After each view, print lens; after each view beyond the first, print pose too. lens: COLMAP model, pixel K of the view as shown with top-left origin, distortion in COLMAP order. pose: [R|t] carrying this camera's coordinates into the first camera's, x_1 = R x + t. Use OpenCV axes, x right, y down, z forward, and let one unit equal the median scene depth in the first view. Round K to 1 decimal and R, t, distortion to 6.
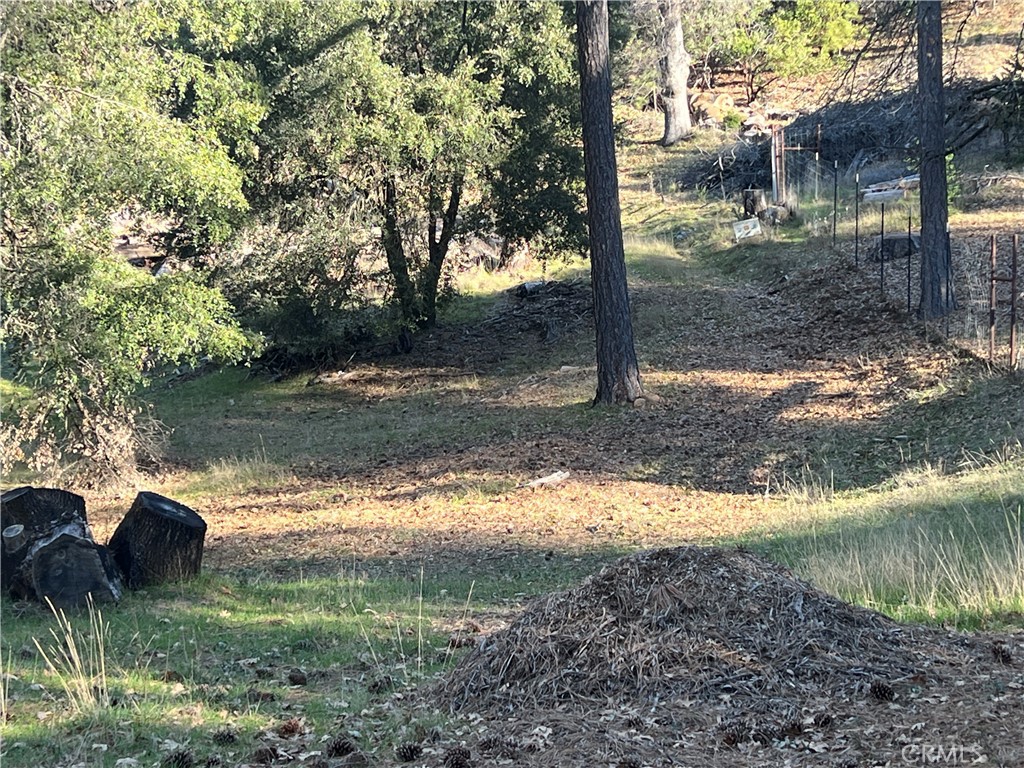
lens RADIAL K [[1970.2, 0, 512.1], [0, 1970.2, 383.7], [0, 0, 1]] dist [-0.039474, 0.000000]
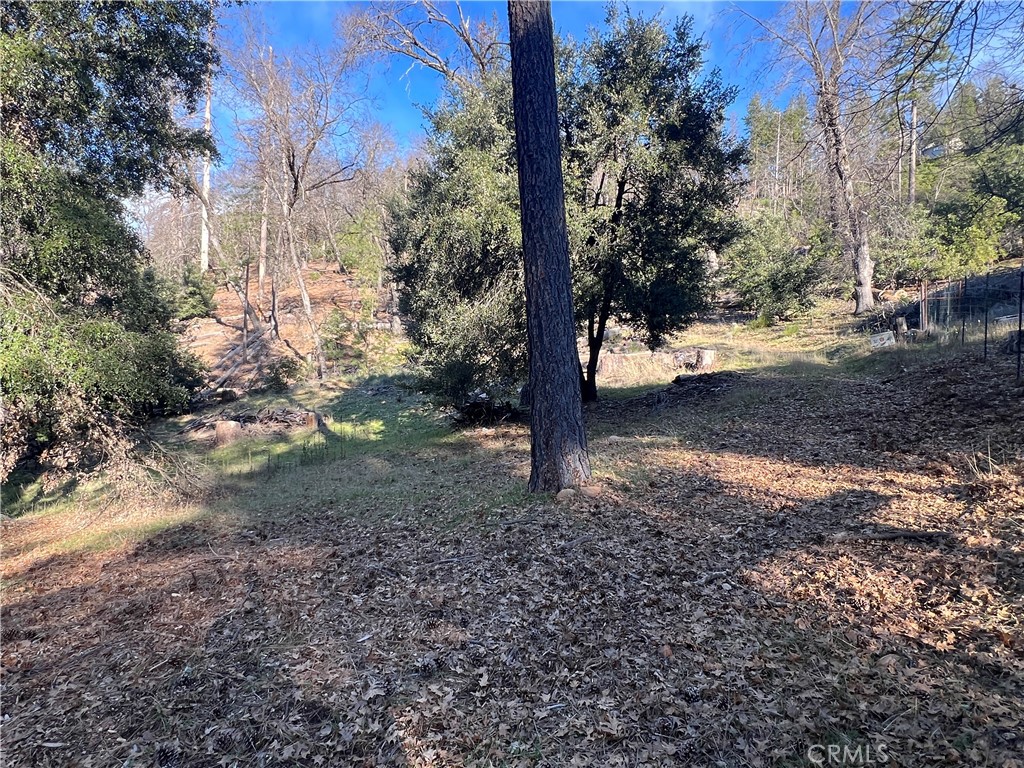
lens RADIAL K [[597.0, 0, 511.7], [0, 597.0, 387.0], [0, 0, 1]] dist [-0.002985, -0.001262]
pose [[0.871074, 0.029439, -0.490269, 0.133944], [-0.065480, 0.996252, -0.056520, -0.013868], [0.486767, 0.081336, 0.869737, 0.726306]]
